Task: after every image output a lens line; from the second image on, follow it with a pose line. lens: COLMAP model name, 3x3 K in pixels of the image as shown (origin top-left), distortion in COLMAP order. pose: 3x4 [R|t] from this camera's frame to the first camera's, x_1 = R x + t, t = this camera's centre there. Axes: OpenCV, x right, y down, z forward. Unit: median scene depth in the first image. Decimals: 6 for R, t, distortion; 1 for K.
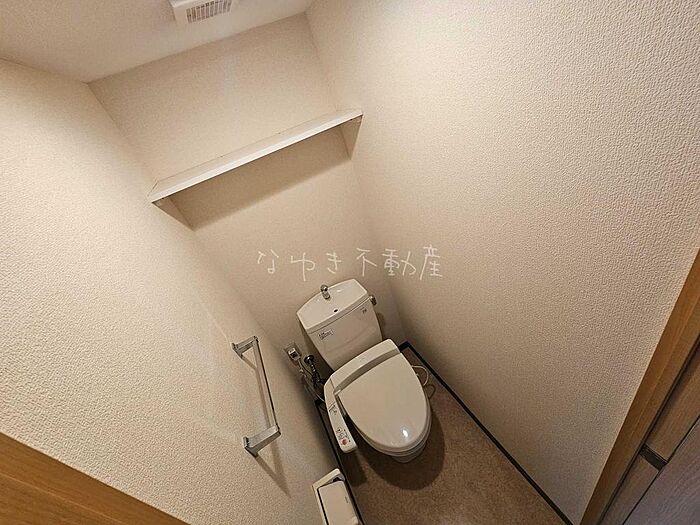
lens RADIAL K [[287.1, 0, 354.7], [0, 287.1, 262.6], [0, 0, 1]] dist [0.002520, 0.000092]
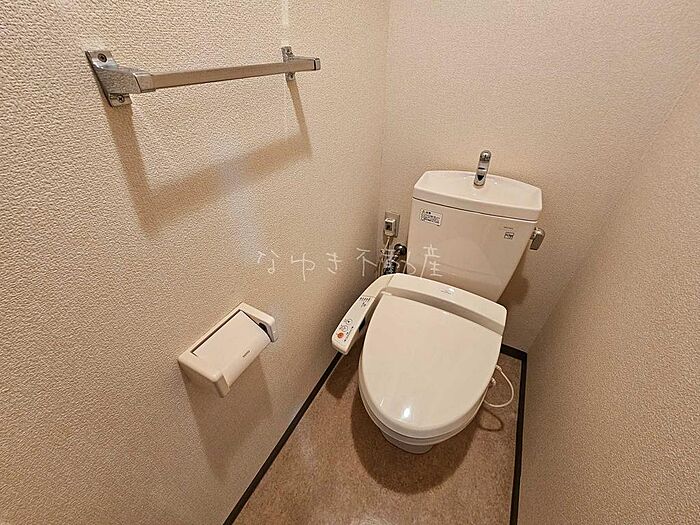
lens RADIAL K [[287.1, 0, 353.3], [0, 287.1, 257.2], [0, 0, 1]] dist [0.002520, 0.000092]
pose [[0.561496, 0.702467, -0.437335, 0.138253], [-0.607245, 0.708829, 0.358909, 0.179541], [0.562118, 0.064043, 0.824574, 0.355572]]
